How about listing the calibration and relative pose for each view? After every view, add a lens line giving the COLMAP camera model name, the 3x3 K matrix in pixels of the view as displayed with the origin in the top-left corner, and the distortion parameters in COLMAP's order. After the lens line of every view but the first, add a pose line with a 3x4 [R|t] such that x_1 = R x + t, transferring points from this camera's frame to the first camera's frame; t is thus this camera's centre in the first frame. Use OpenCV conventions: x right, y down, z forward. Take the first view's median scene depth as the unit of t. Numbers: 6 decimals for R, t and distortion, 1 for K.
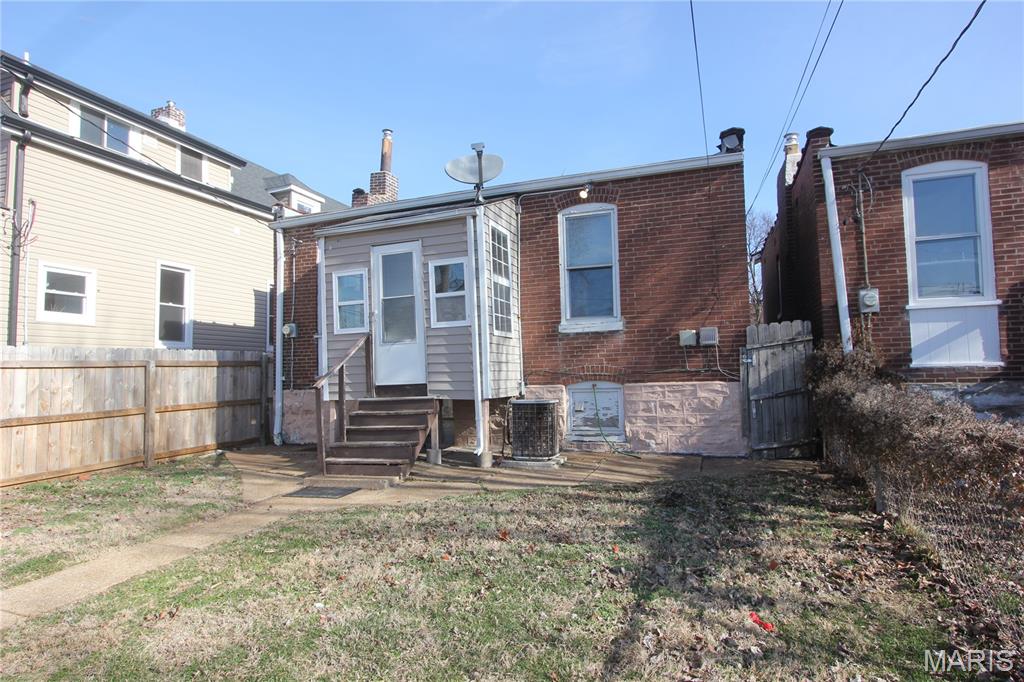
lens RADIAL K [[562.9, 0, 511.5], [0, 562.9, 338.9], [0, 0, 1]] dist [-0.015115, 0.001996]
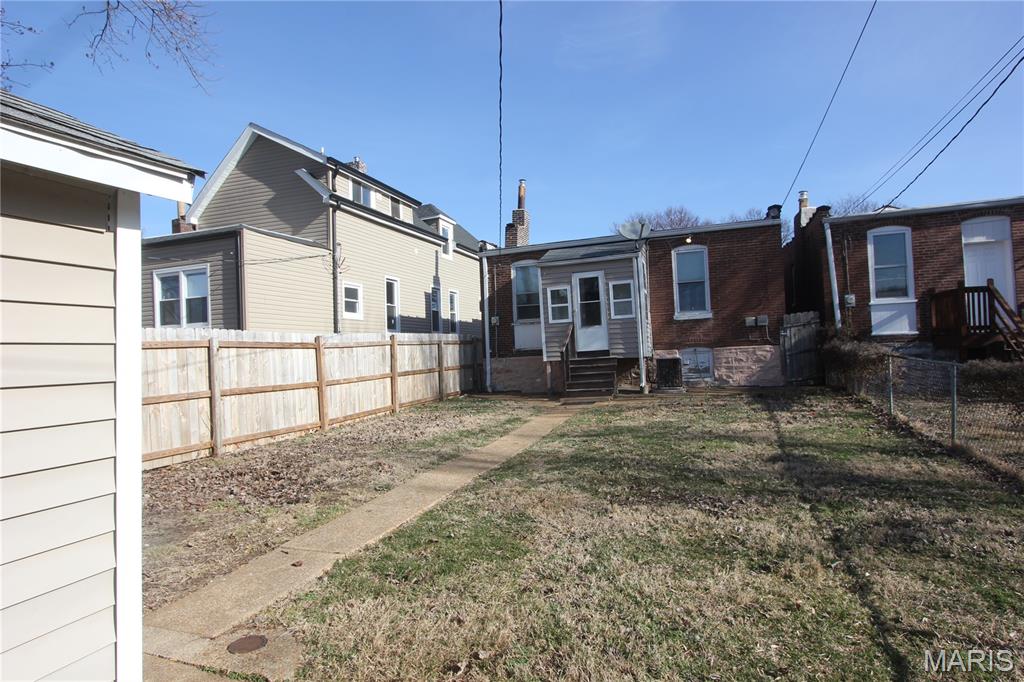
lens RADIAL K [[562.9, 0, 512.5], [0, 562.9, 339.3], [0, 0, 1]] dist [-0.015115, 0.001996]
pose [[0.999717, -0.019686, 0.013331, -0.462866], [0.019229, 0.999251, 0.033584, -0.020278], [-0.013982, -0.033318, 0.999347, -0.770531]]
